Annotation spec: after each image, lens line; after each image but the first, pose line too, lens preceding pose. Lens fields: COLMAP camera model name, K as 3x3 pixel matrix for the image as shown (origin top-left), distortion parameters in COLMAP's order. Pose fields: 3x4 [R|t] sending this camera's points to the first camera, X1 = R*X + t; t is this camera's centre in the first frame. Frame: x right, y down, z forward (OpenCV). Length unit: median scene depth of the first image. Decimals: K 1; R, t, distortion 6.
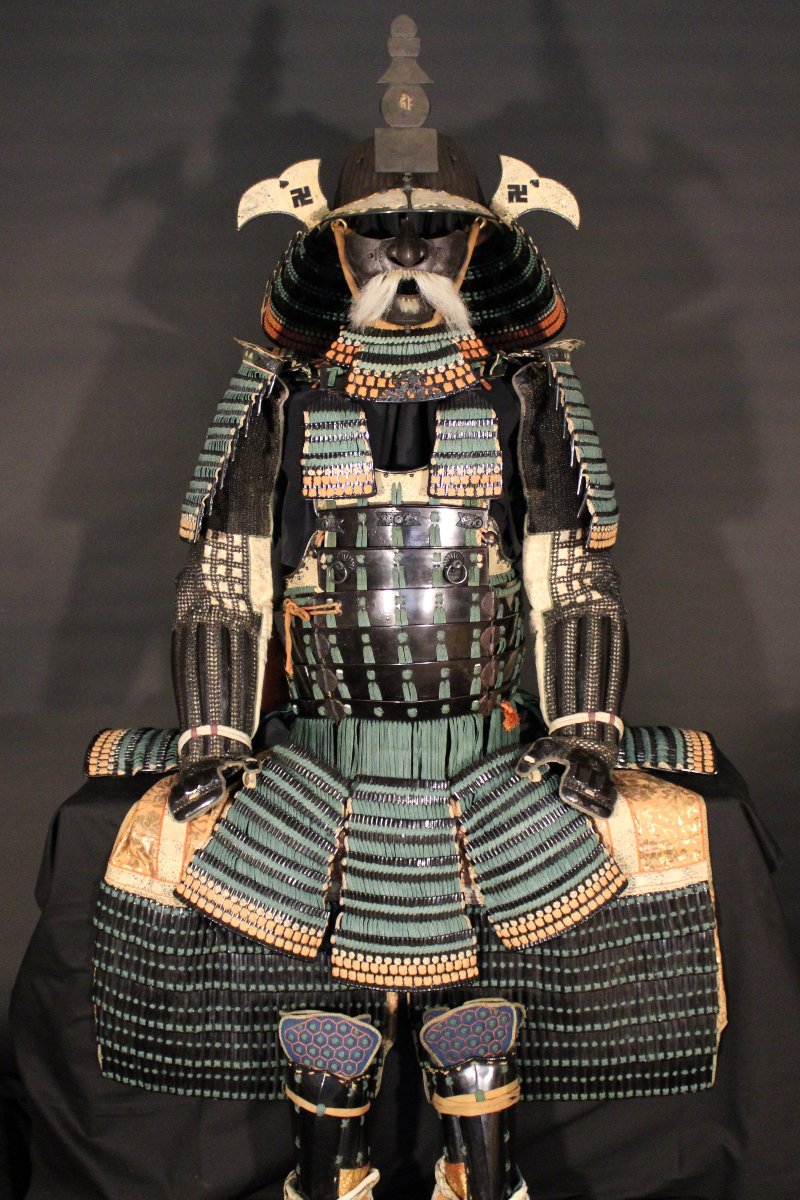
lens RADIAL K [[1107.9, 0, 400.0], [0, 1107.9, 600.0], [0, 0, 1]] dist [-0.130109, 0.018215]
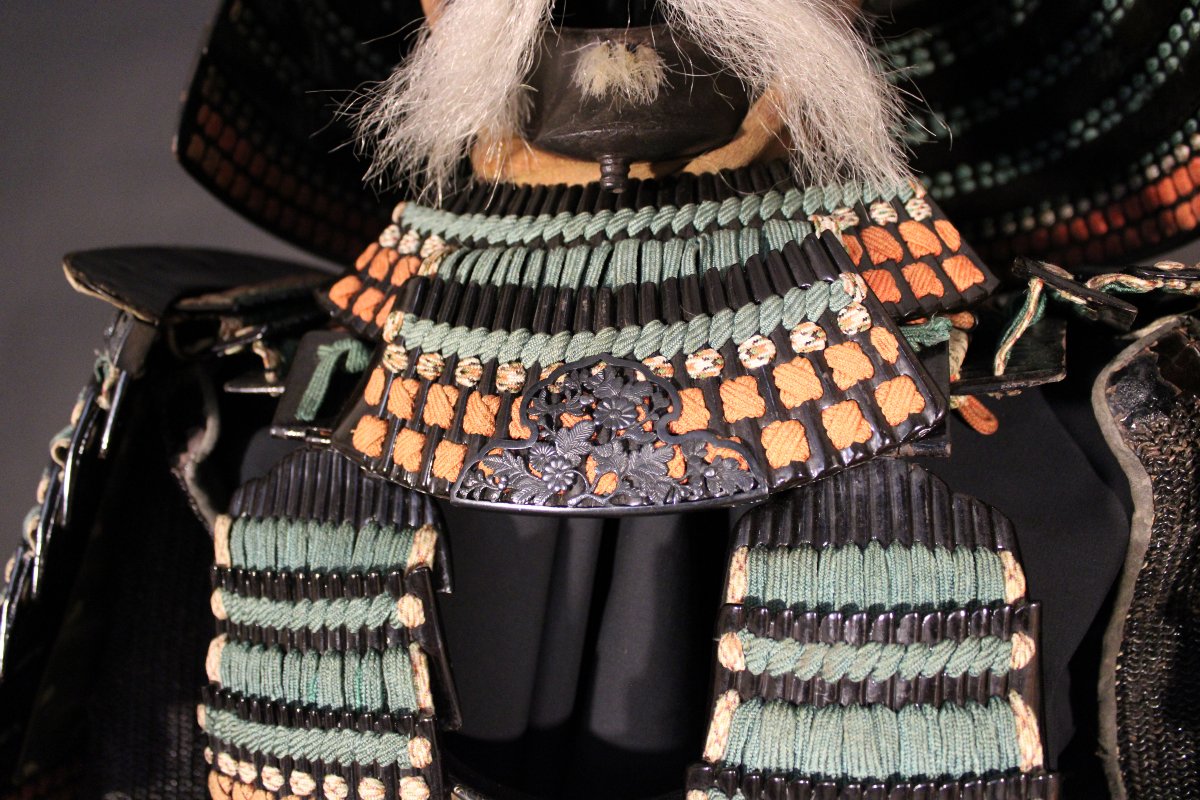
lens RADIAL K [[1107.9, 0, 600.0], [0, 1107.9, 400.0], [0, 0, 1]] dist [-0.130109, 0.018215]
pose [[0.970271, 0.011895, -0.241728, 0.058757], [-0.043747, 0.990959, -0.126832, -0.171398], [0.238034, 0.133636, 0.962019, 0.785793]]
